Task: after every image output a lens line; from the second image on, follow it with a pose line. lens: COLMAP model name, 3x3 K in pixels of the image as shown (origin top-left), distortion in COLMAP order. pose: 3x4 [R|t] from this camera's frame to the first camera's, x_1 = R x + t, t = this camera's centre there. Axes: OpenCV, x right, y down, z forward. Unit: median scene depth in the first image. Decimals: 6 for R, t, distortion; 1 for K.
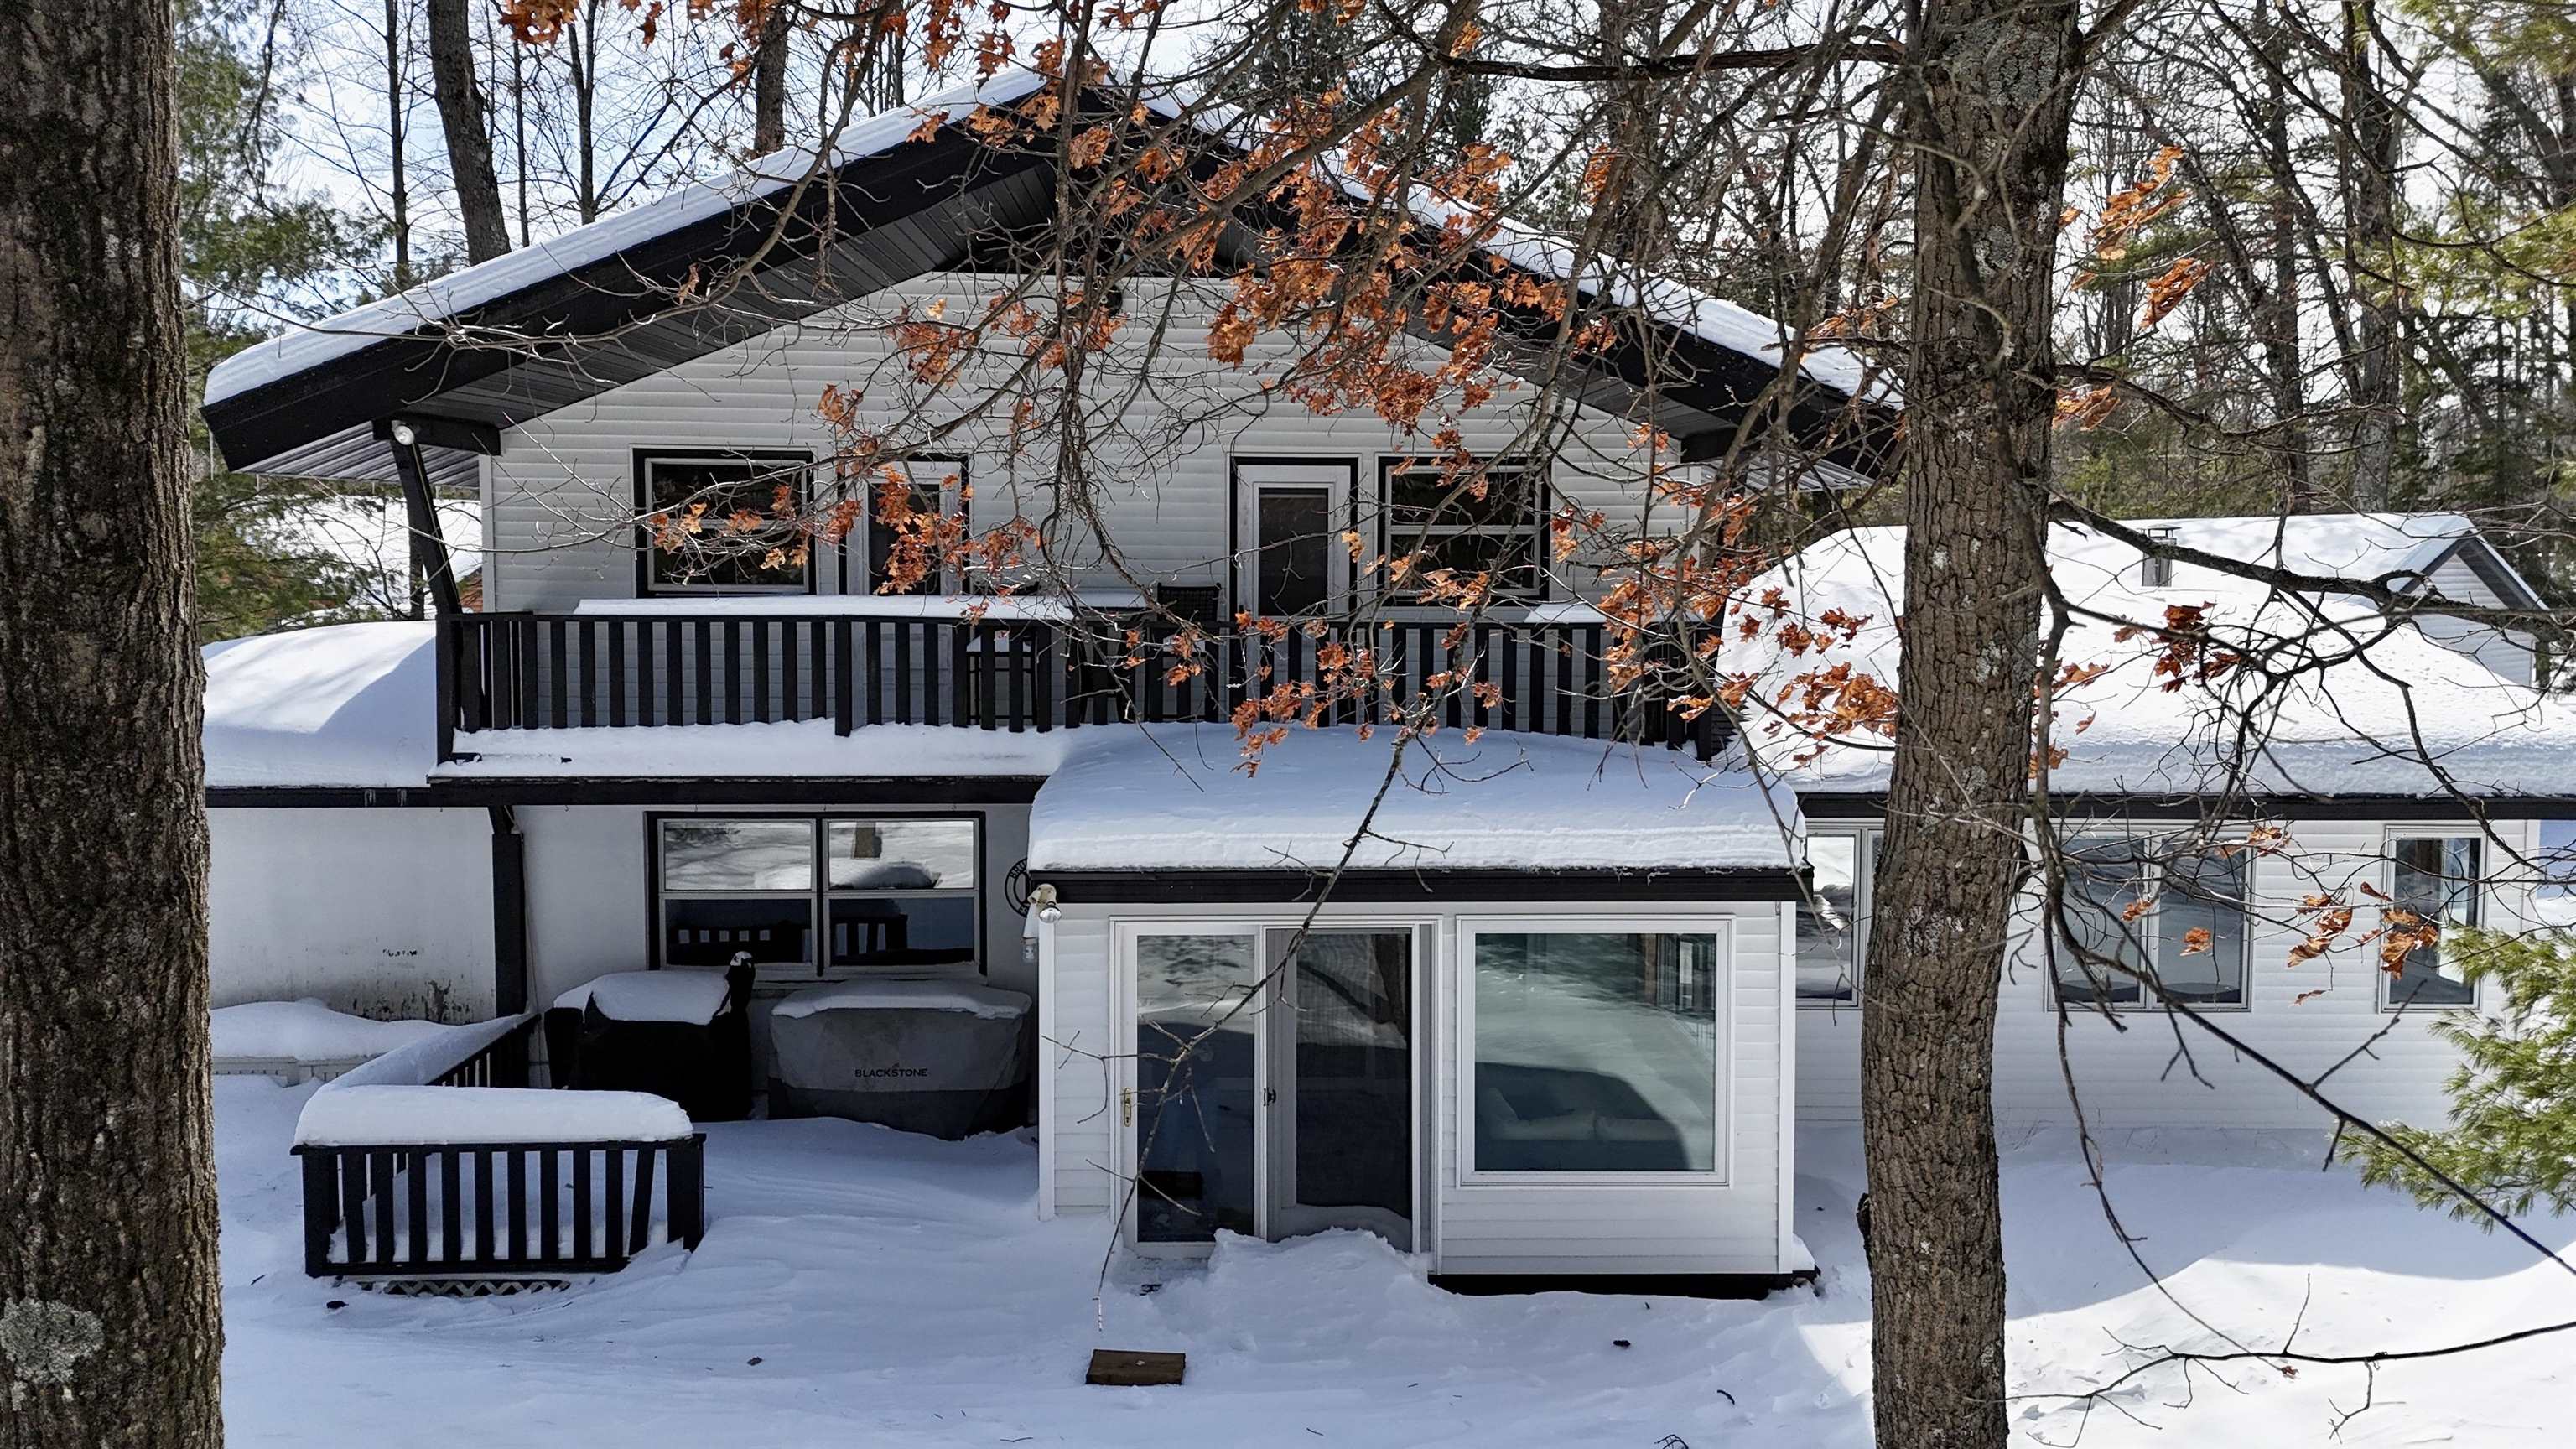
lens RADIAL K [[1870.3, 0, 1289.3], [0, 1870.3, 716.0], [0, 0, 1]] dist [0.066592, -0.055734]
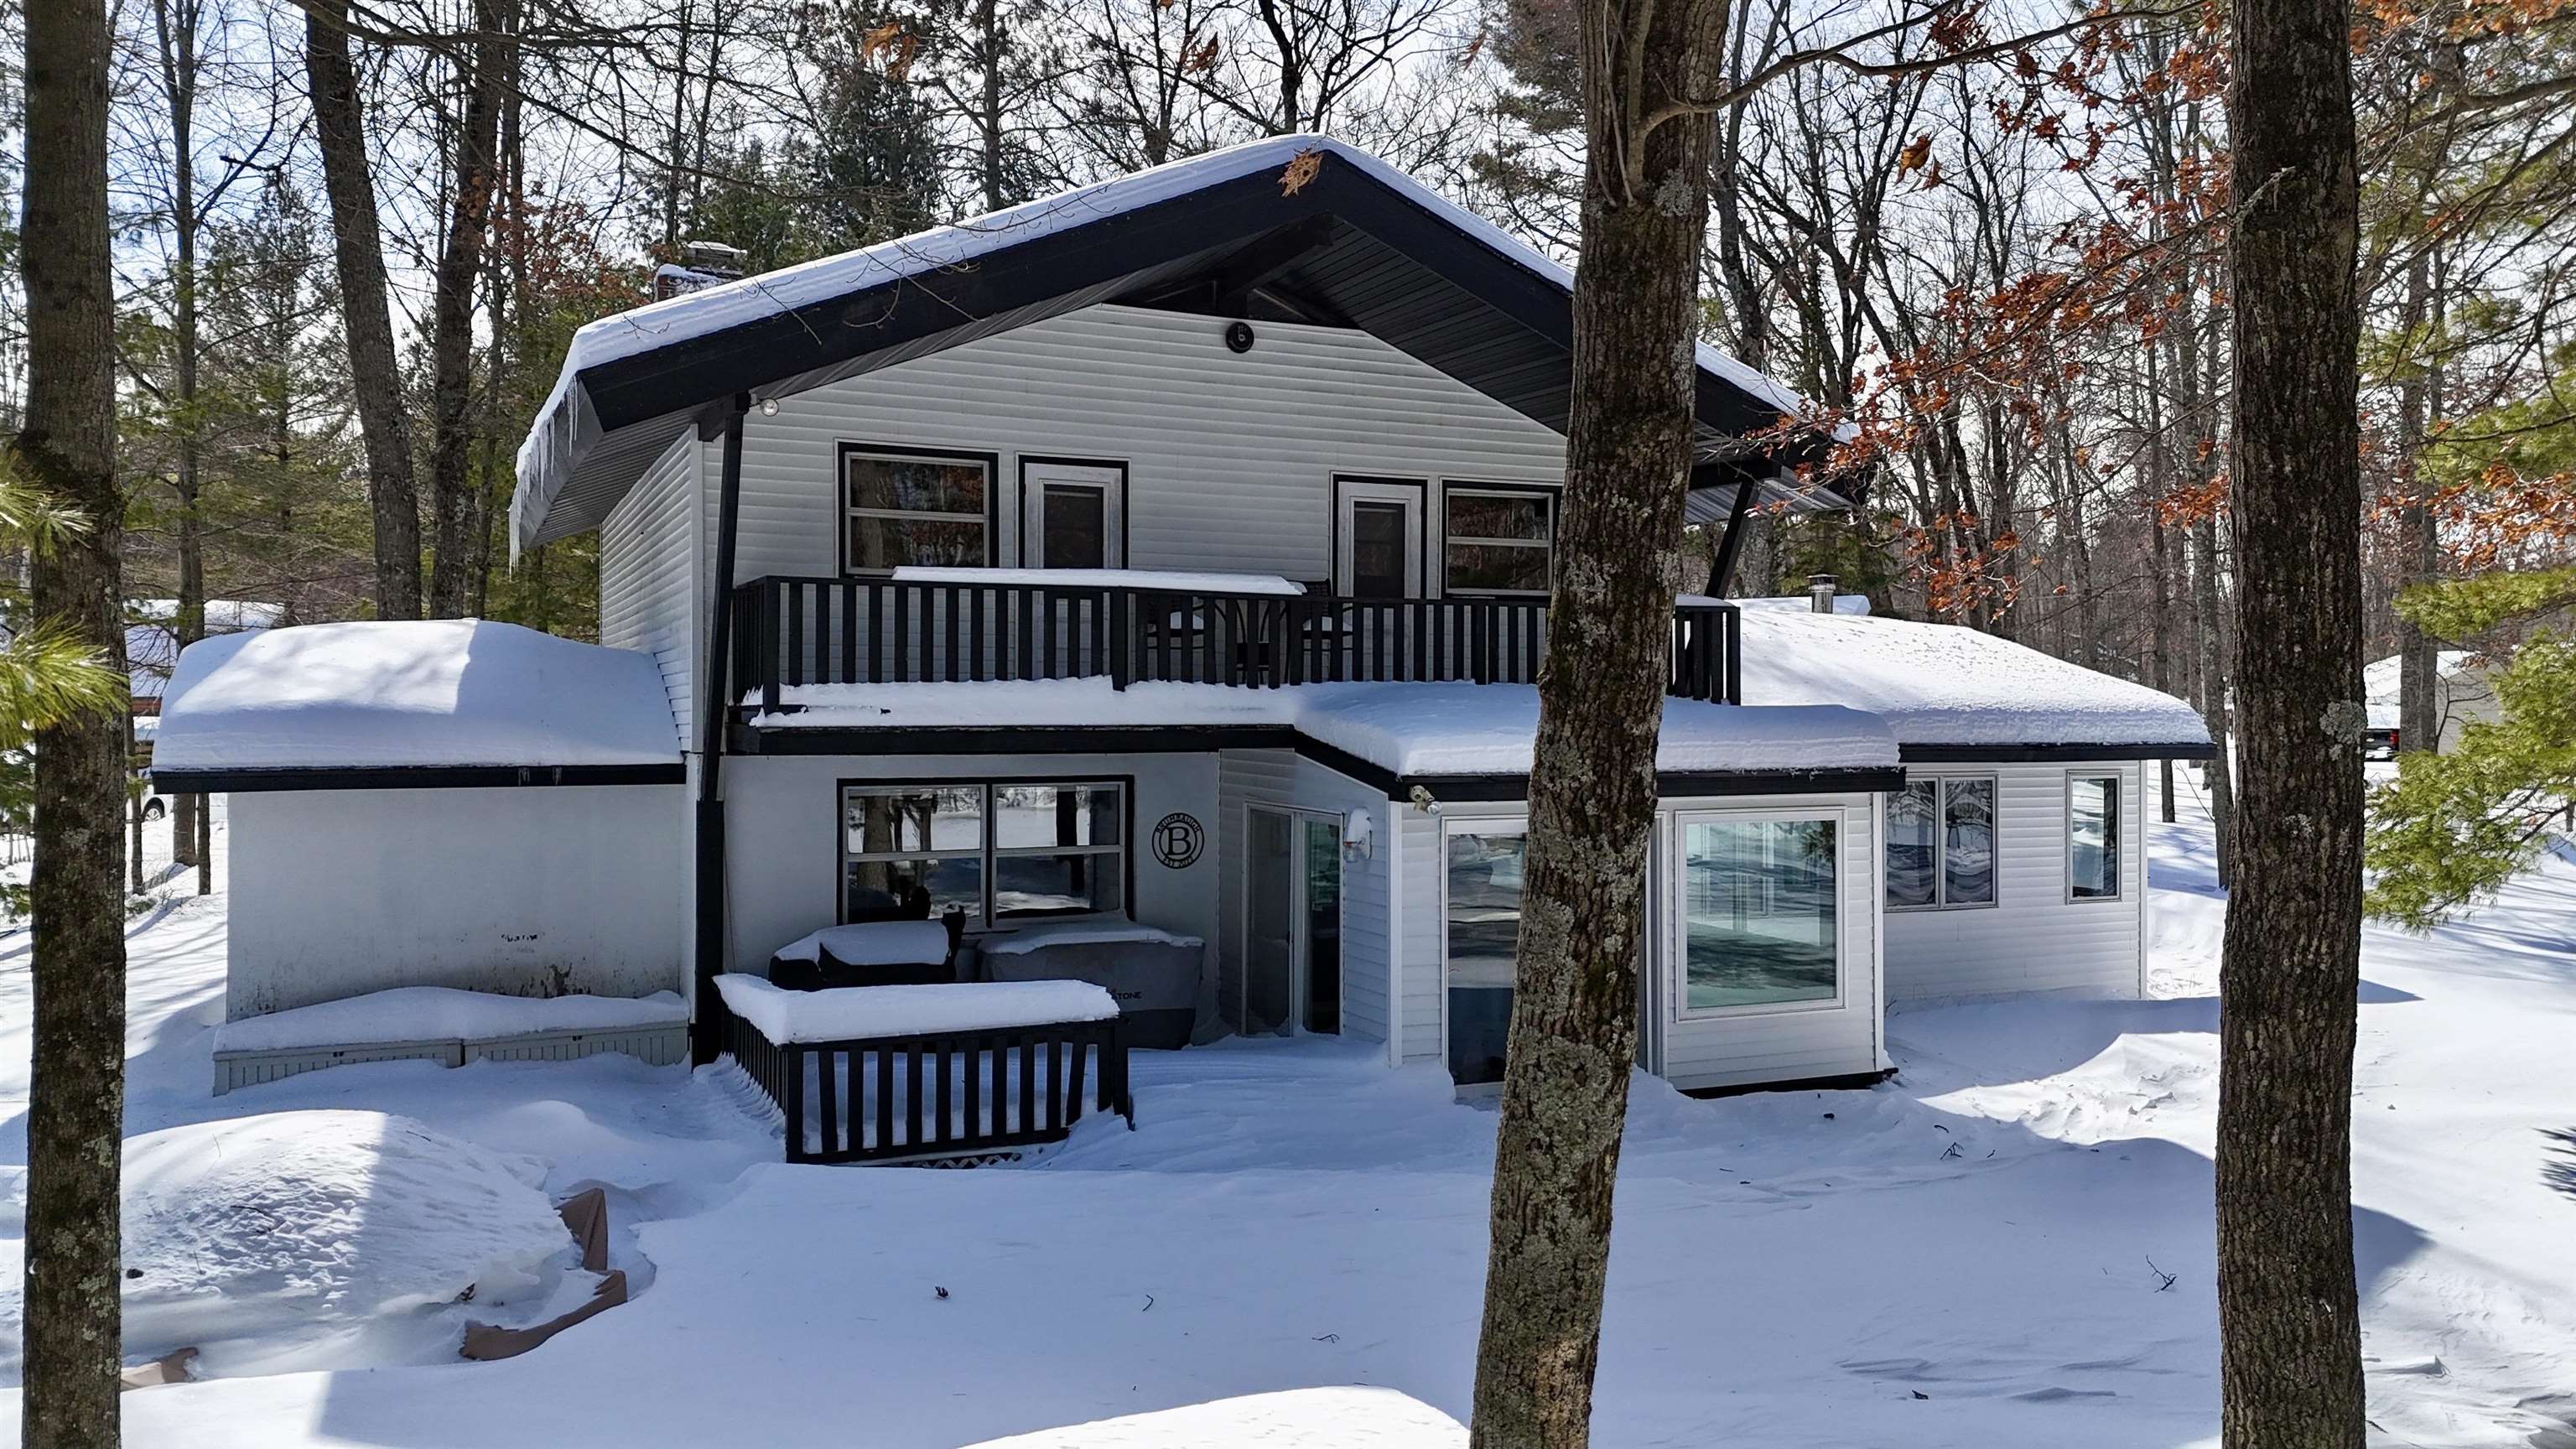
lens RADIAL K [[1870.3, 0, 1289.3], [0, 1870.3, 716.0], [0, 0, 1]] dist [0.066592, -0.055734]
pose [[0.925357, -0.004609, 0.379070, -0.577610], [0.028854, 0.997882, -0.058305, 0.096007], [-0.377998, 0.064890, 0.923529, -0.098837]]
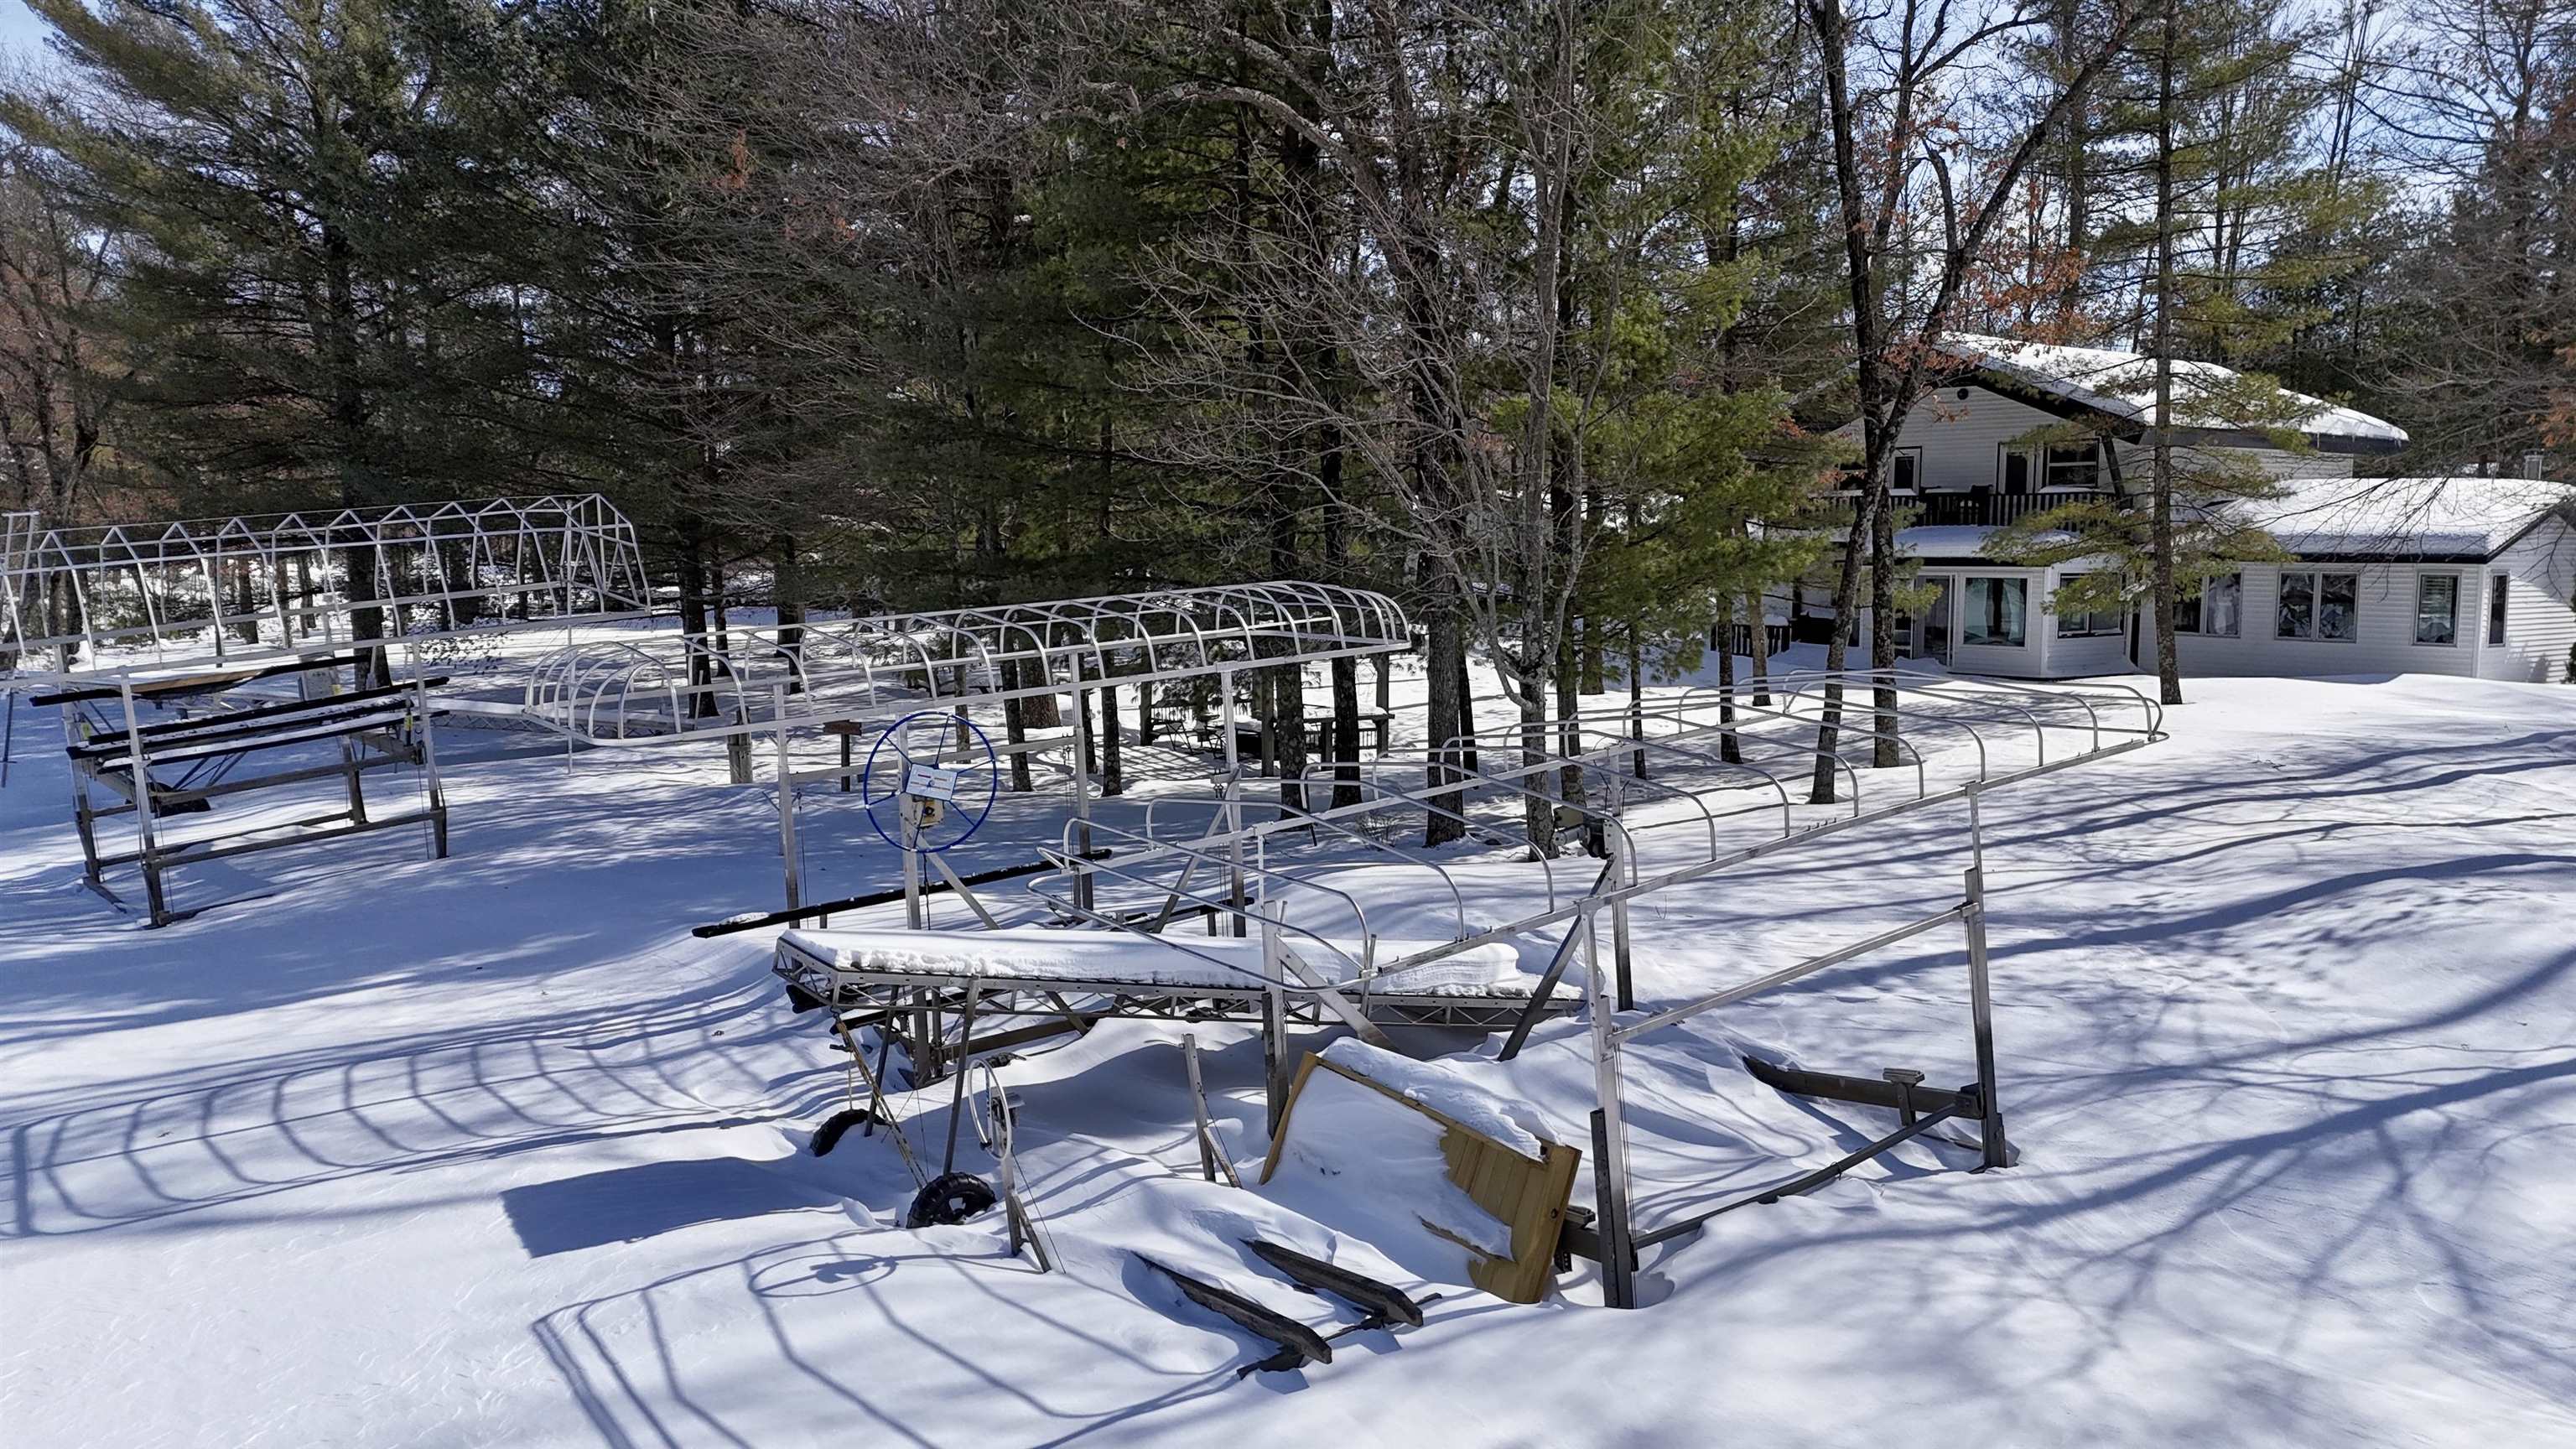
lens RADIAL K [[1870.3, 0, 1289.3], [0, 1870.3, 716.0], [0, 0, 1]] dist [0.066592, -0.055734]
pose [[0.580111, 0.071935, -0.811354, 2.051276], [-0.059227, 0.997181, 0.046064, 0.259205], [0.812381, 0.021332, 0.582737, -1.932023]]
